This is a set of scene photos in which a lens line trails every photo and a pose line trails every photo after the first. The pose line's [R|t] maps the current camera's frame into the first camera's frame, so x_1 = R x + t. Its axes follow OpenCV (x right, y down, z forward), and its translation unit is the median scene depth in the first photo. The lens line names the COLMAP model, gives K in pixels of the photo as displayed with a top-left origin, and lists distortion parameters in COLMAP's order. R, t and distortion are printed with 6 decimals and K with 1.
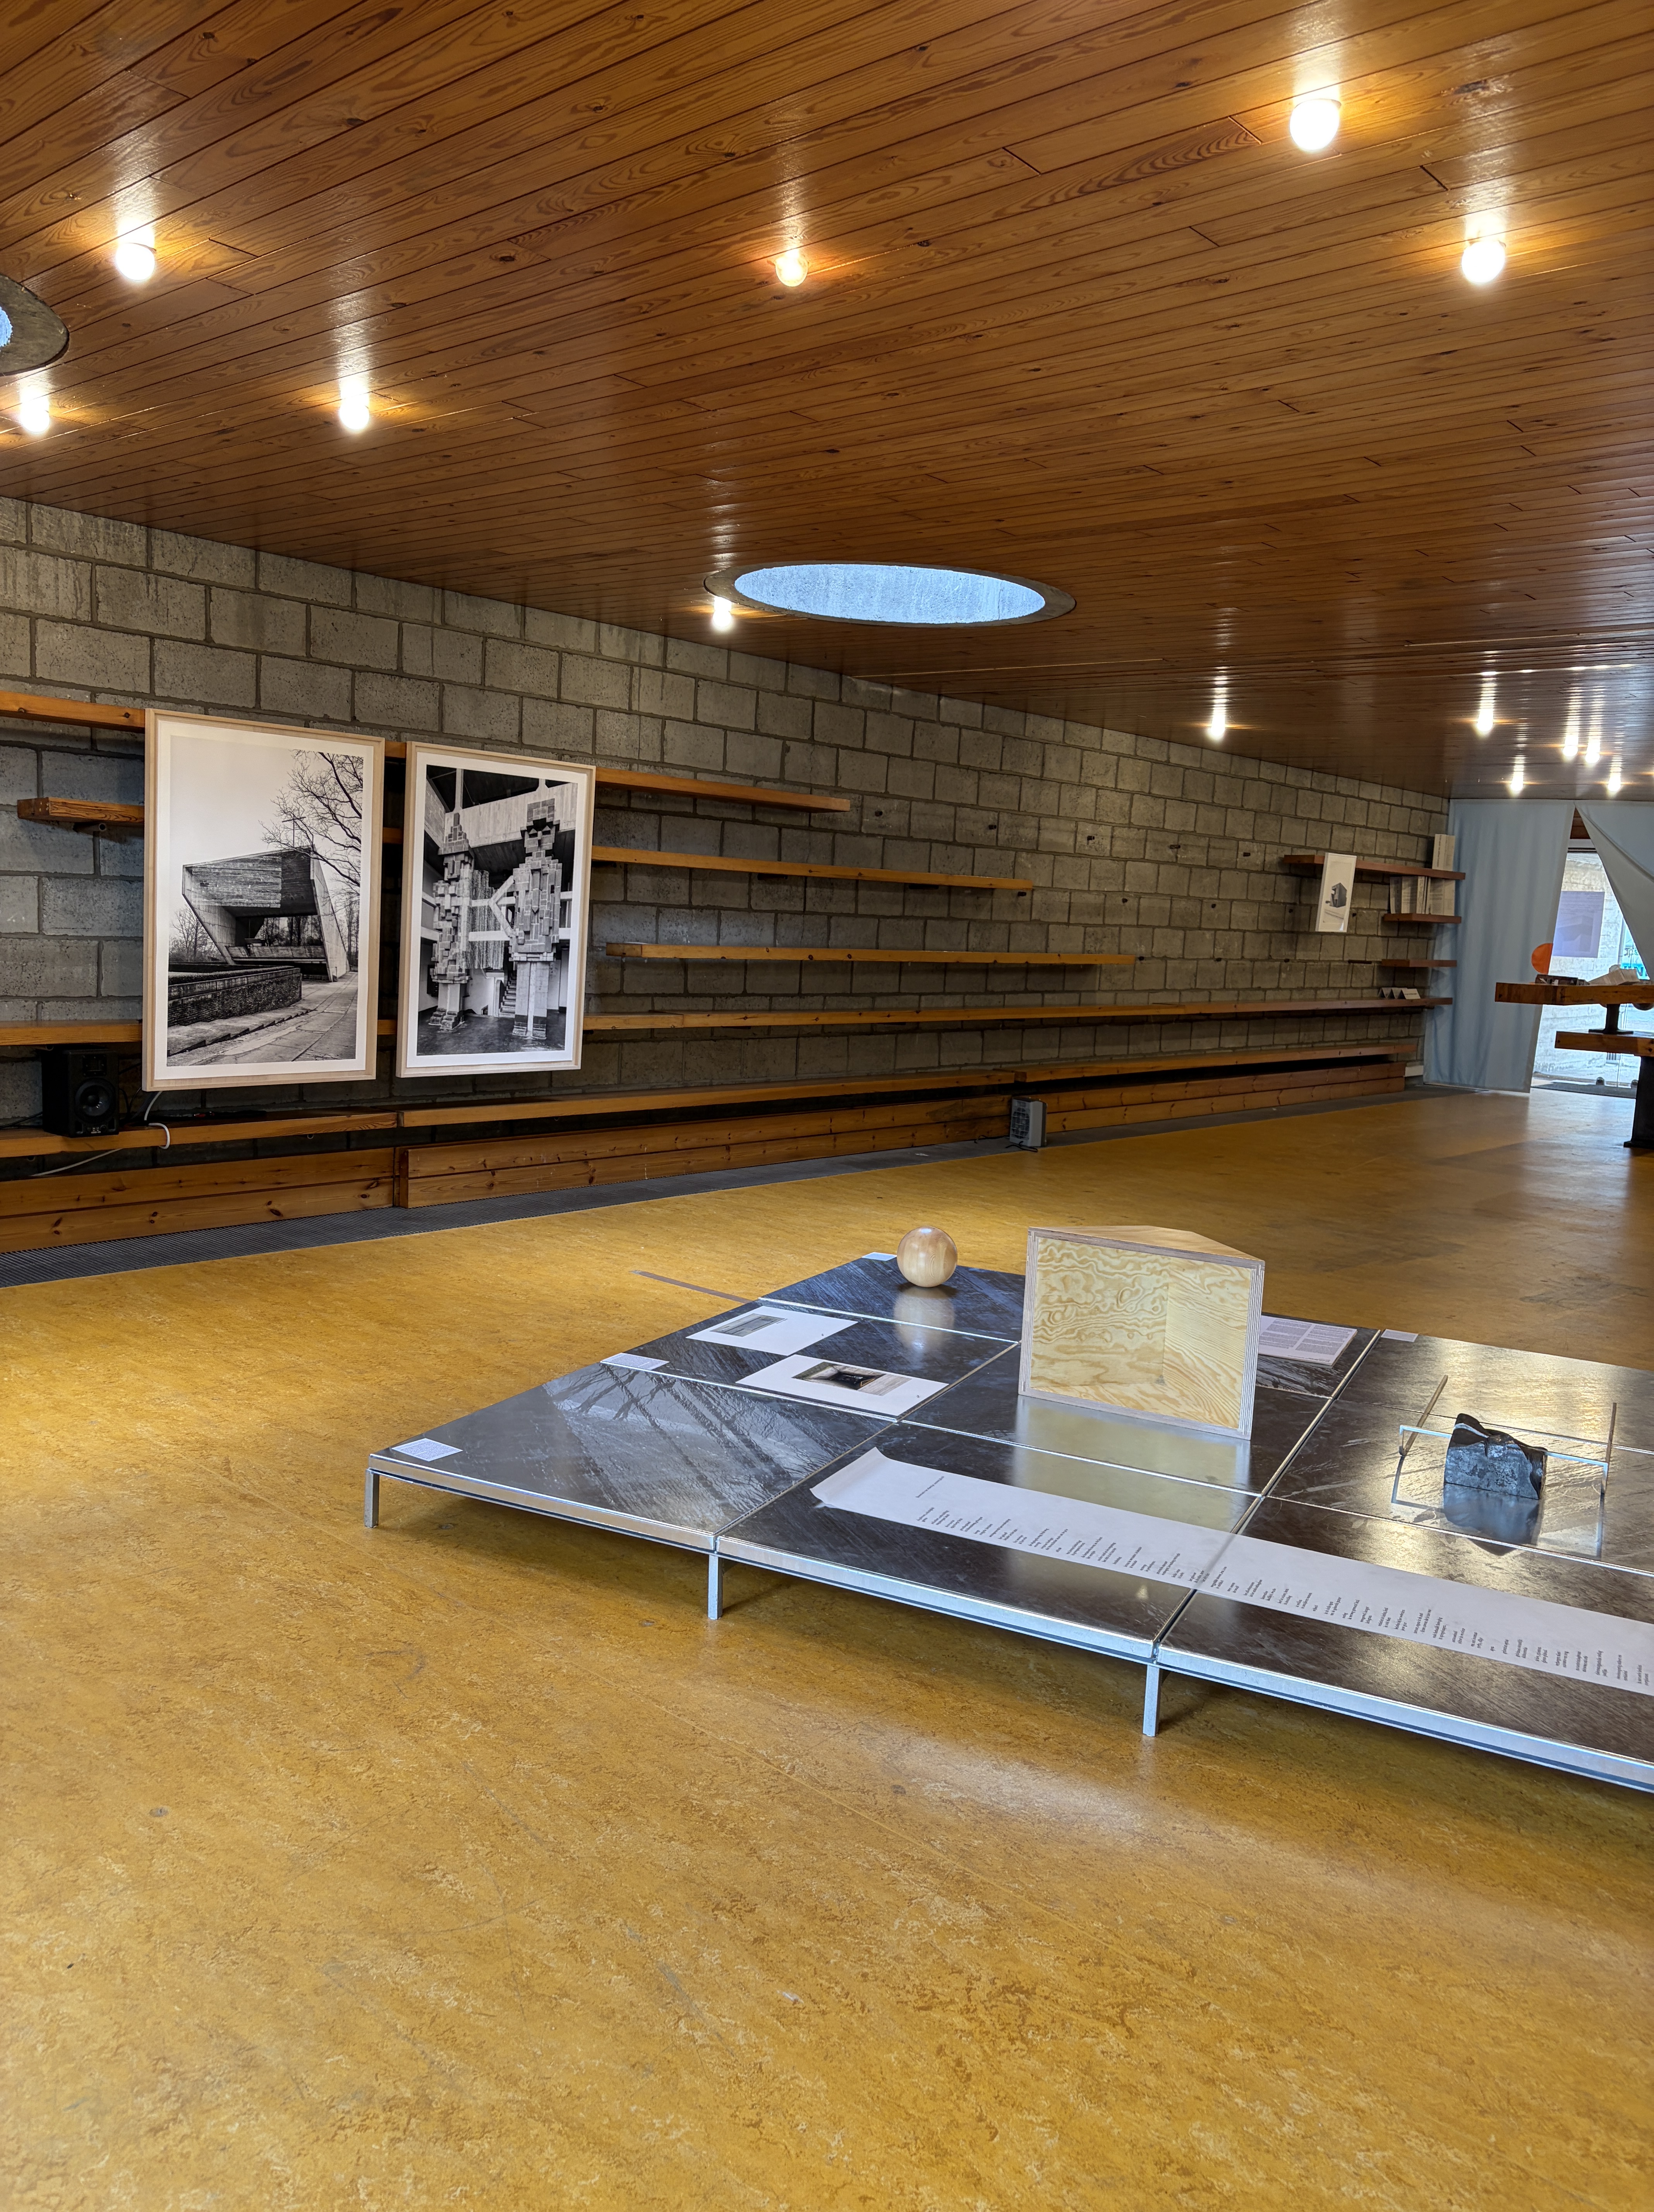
lens RADIAL K [[1660.1, 0, 822.0], [0, 1660.1, 1092.8], [0, 0, 1]] dist [0.028480, -0.000344]
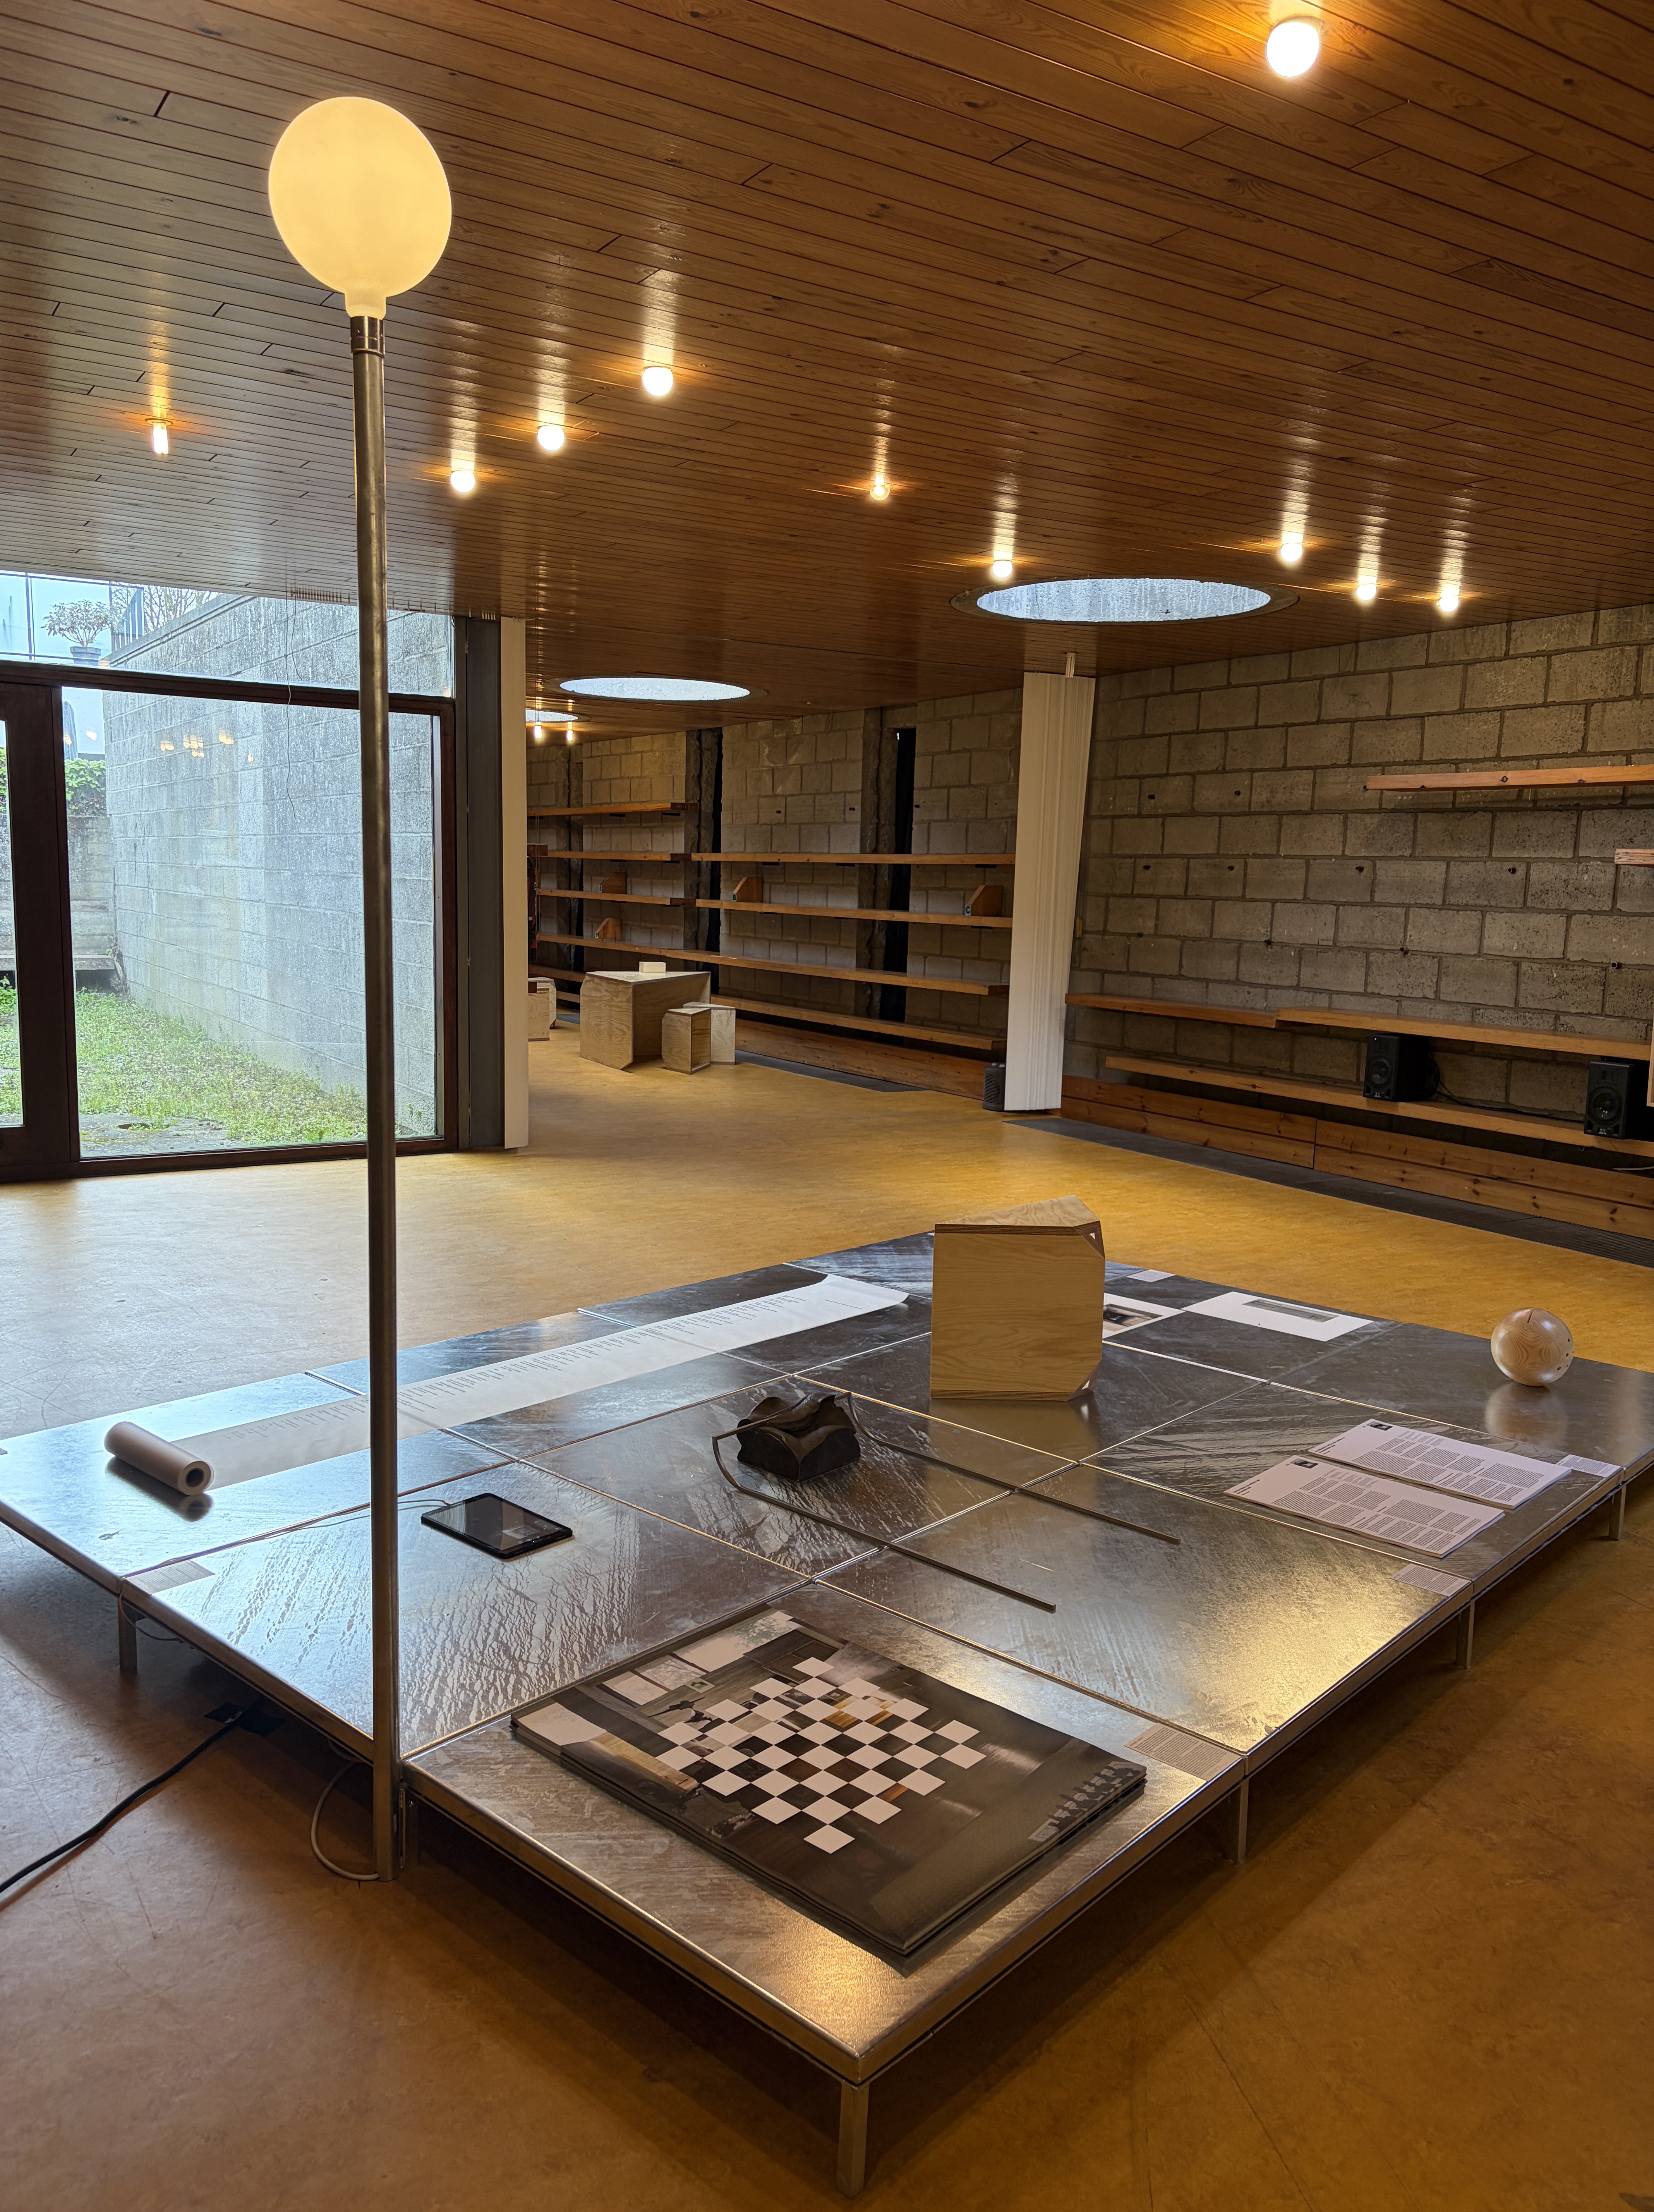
lens RADIAL K [[1660.1, 0, 821.1], [0, 1660.1, 1114.8], [0, 0, 1]] dist [0.028480, -0.000344]
pose [[-0.267524, 0.086748, -0.959638, 1.380894], [-0.150568, 0.979941, 0.130558, -0.098367], [0.951714, 0.179418, -0.249096, 1.284261]]
